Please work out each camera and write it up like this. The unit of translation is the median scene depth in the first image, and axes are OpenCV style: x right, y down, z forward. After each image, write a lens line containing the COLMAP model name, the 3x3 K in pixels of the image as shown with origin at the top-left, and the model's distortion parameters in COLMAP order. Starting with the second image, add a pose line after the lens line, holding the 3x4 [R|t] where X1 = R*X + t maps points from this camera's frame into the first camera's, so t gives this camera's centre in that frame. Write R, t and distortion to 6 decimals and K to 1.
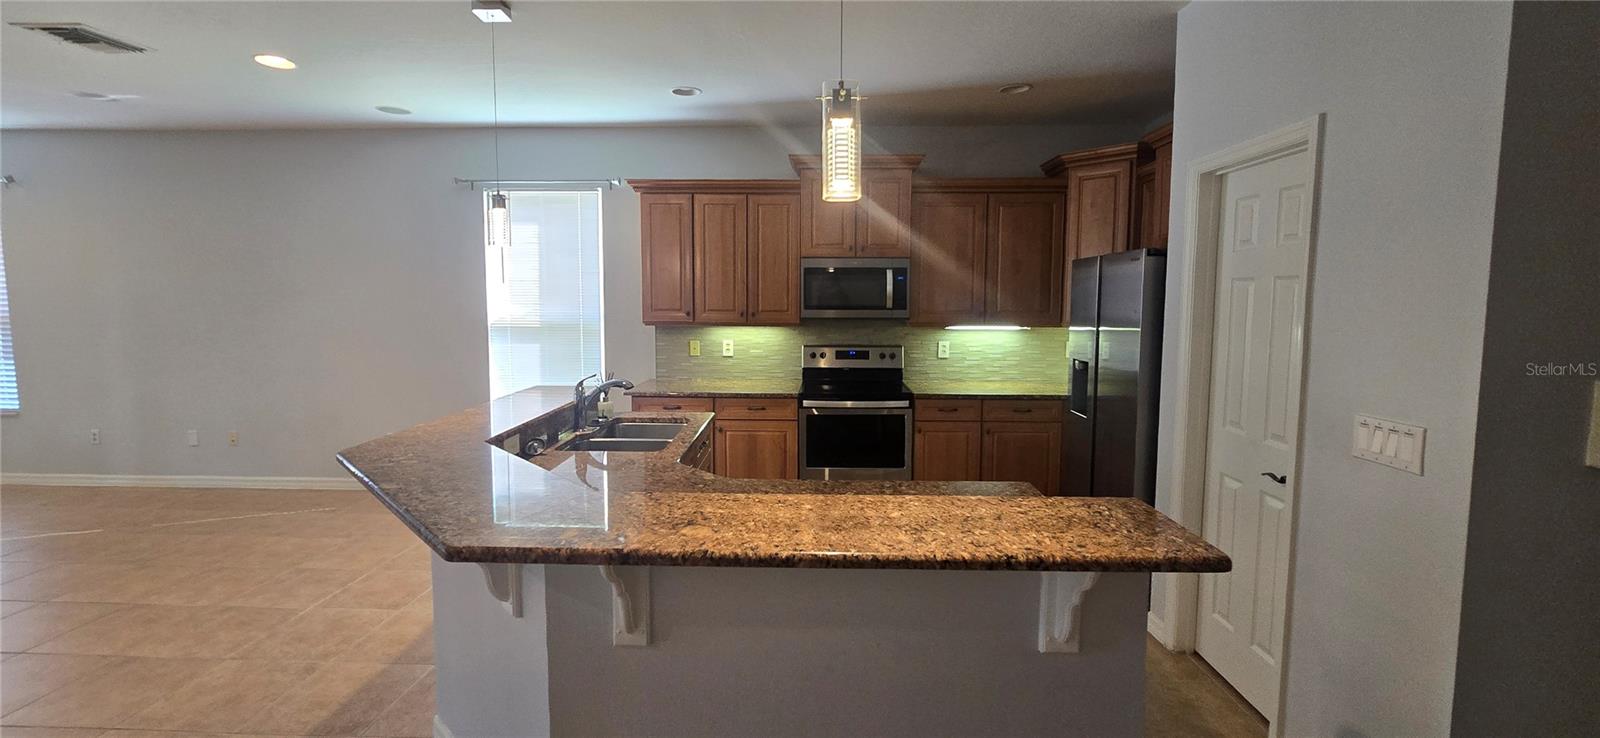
lens RADIAL K [[656.5, 0, 806.9], [0, 656.5, 350.2], [0, 0, 1]] dist [-0.001751, -0.000600]
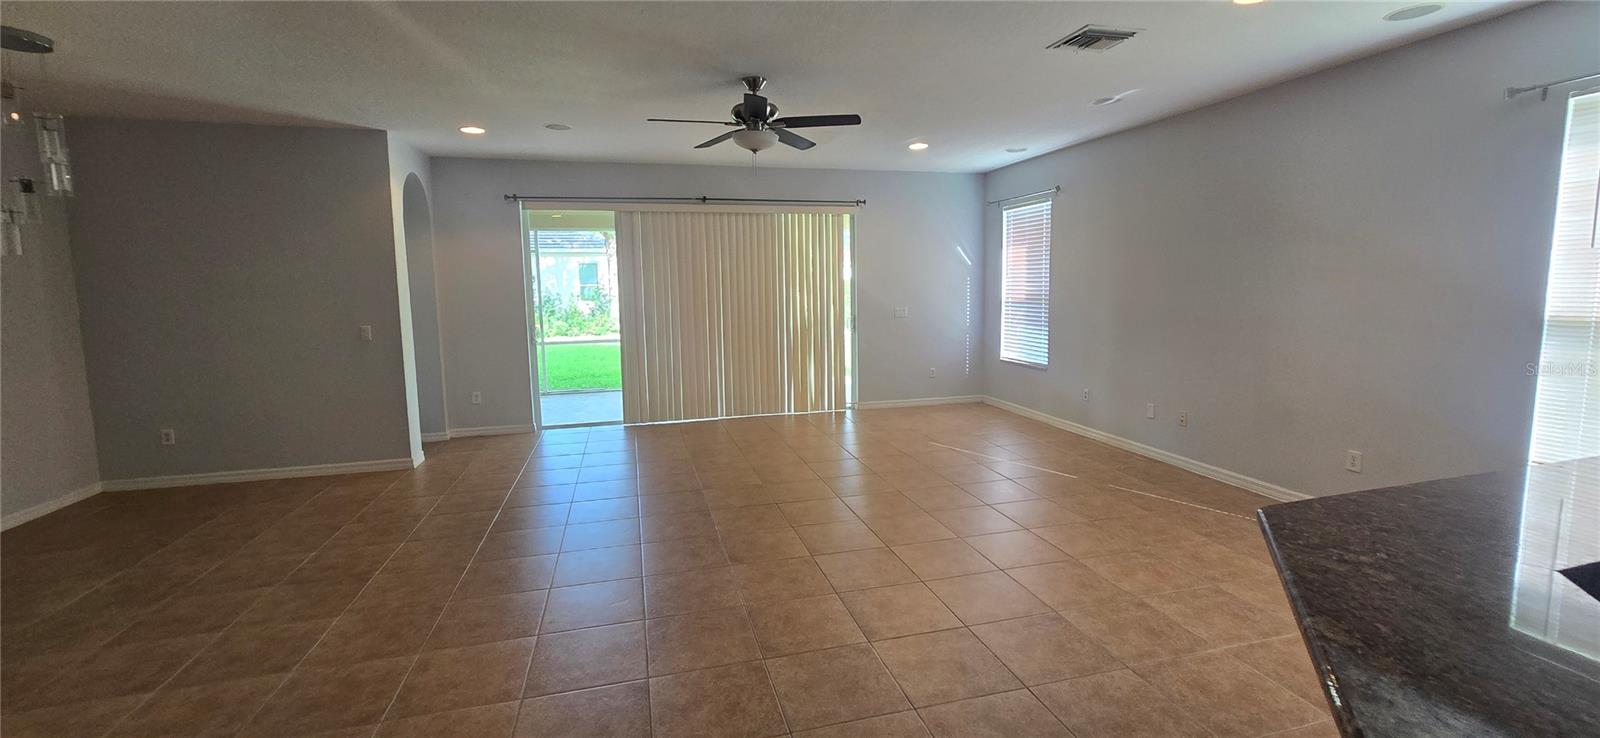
lens RADIAL K [[656.5, 0, 805.5], [0, 656.5, 348.6], [0, 0, 1]] dist [-0.001751, -0.000600]
pose [[0.291736, 0.090488, -0.952209, -0.111661], [-0.063858, 0.995137, 0.075002, -0.012036], [0.954365, 0.038925, 0.296096, 0.171743]]
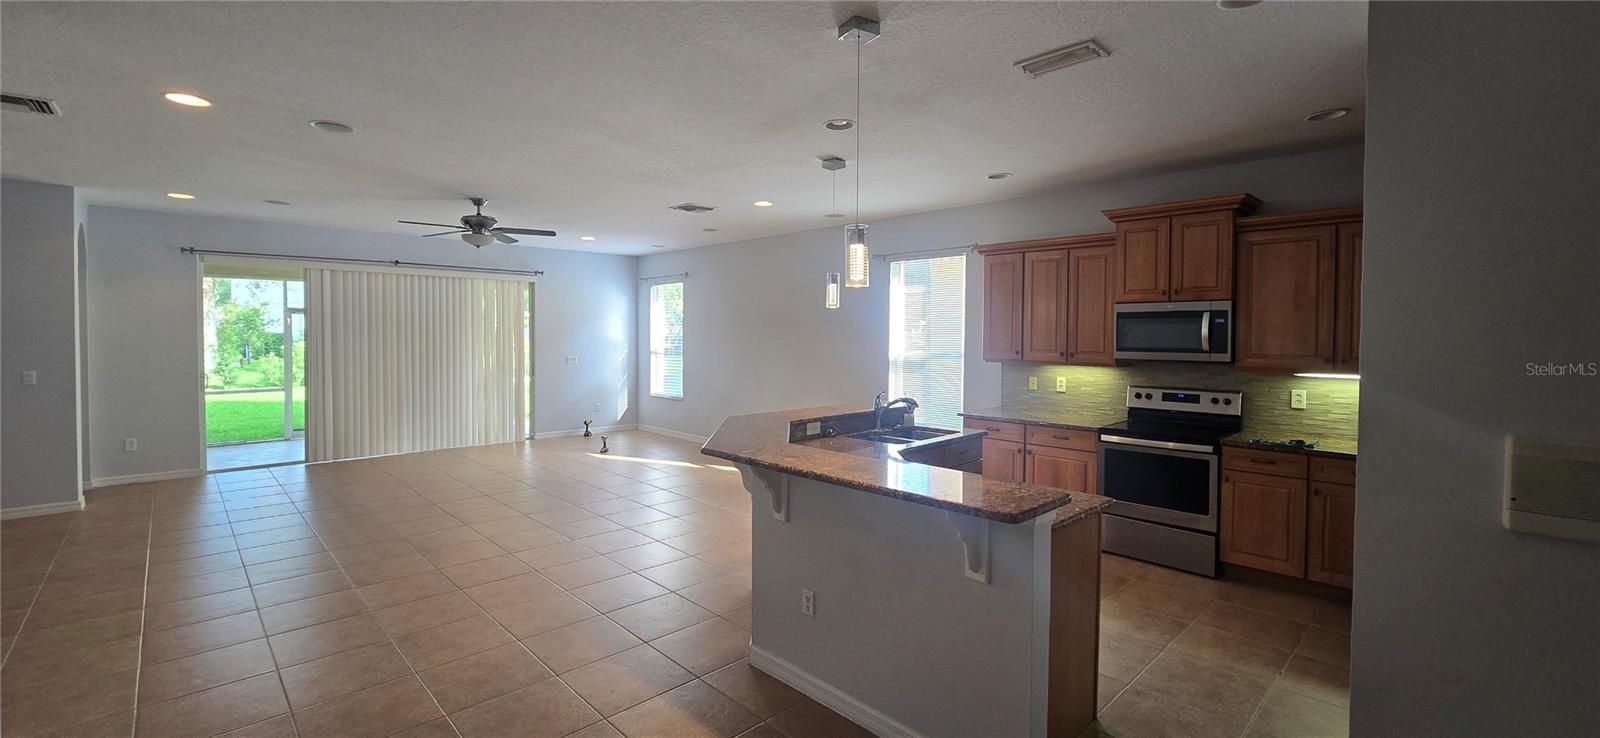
lens RADIAL K [[656.5, 0, 801.7], [0, 656.5, 347.6], [0, 0, 1]] dist [-0.001751, -0.000600]
pose [[0.718574, 0.015530, -0.695277, 0.386709], [-0.060731, 0.997333, -0.040490, 0.007009], [0.692794, 0.071320, 0.717600, -0.128579]]
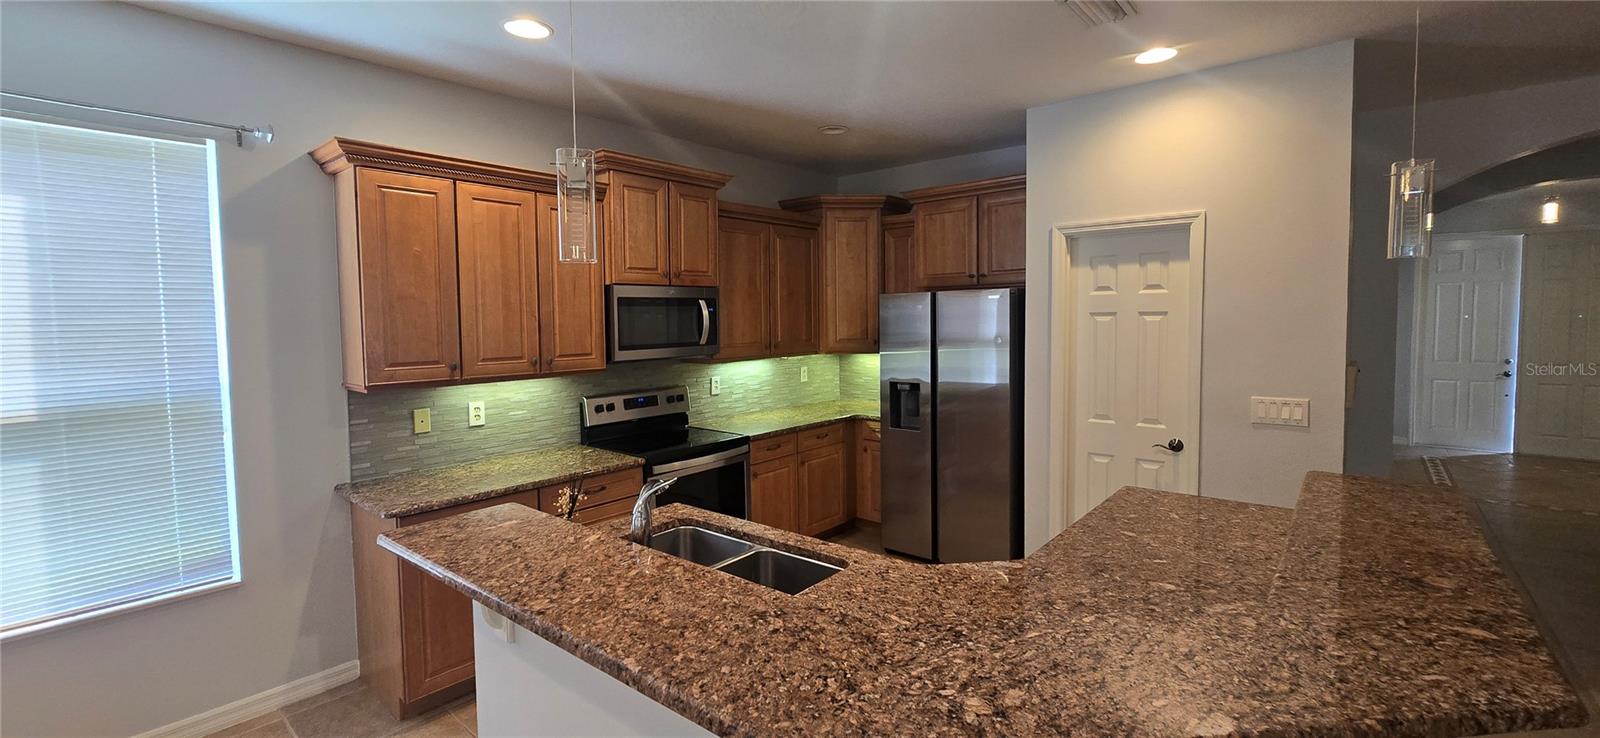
lens RADIAL K [[656.5, 0, 806.4], [0, 656.5, 356.9], [0, 0, 1]] dist [-0.001751, -0.000600]
pose [[0.620910, -0.061690, 0.781450, -0.492892], [0.079454, 0.996717, 0.015552, -0.051401], [-0.779844, 0.052433, 0.623774, 0.359962]]
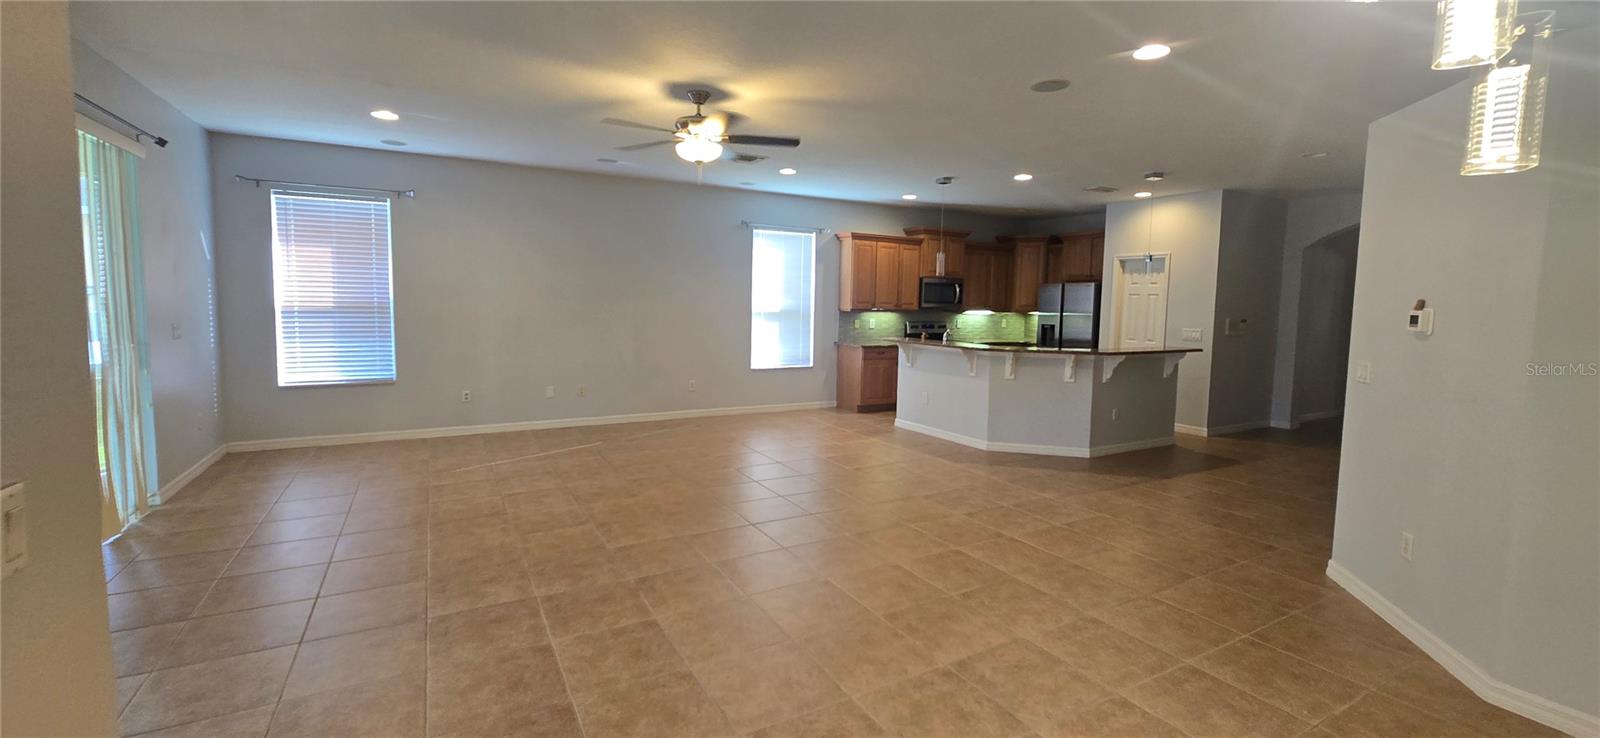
lens RADIAL K [[656.5, 0, 807.4], [0, 656.5, 354.3], [0, 0, 1]] dist [-0.001751, -0.000600]
pose [[0.848623, -0.030540, 0.528115, -1.424330], [0.025811, 0.999534, 0.016325, 0.054618], [-0.528367, -0.000222, 0.849016, -0.531097]]
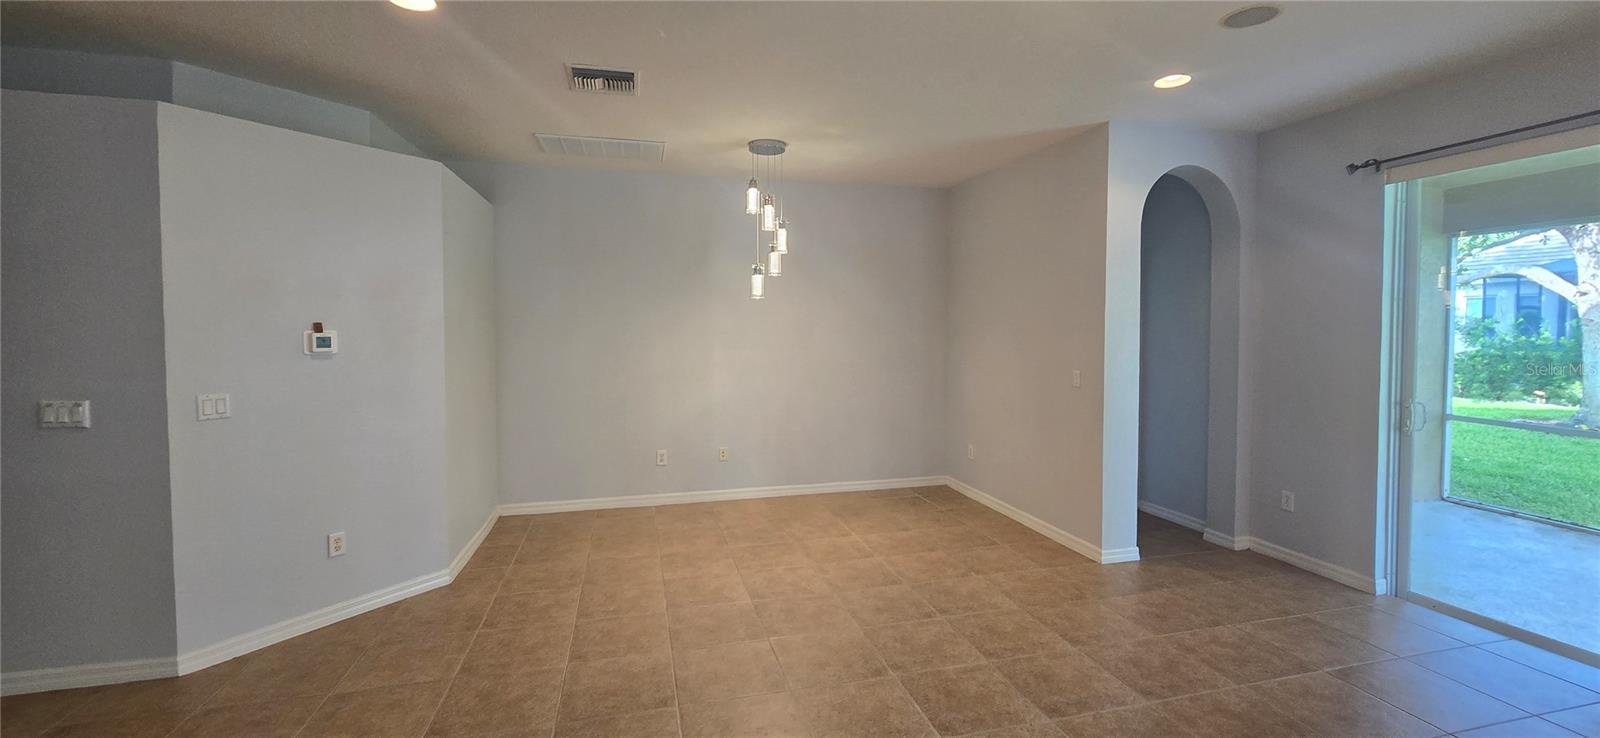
lens RADIAL K [[656.5, 0, 801.8], [0, 656.5, 331.5], [0, 0, 1]] dist [-0.001751, -0.000600]
pose [[-0.960893, 0.001842, -0.276916, -0.839316], [-0.024254, 0.995576, 0.090781, -0.048408], [0.275857, 0.093947, -0.956596, 0.588481]]
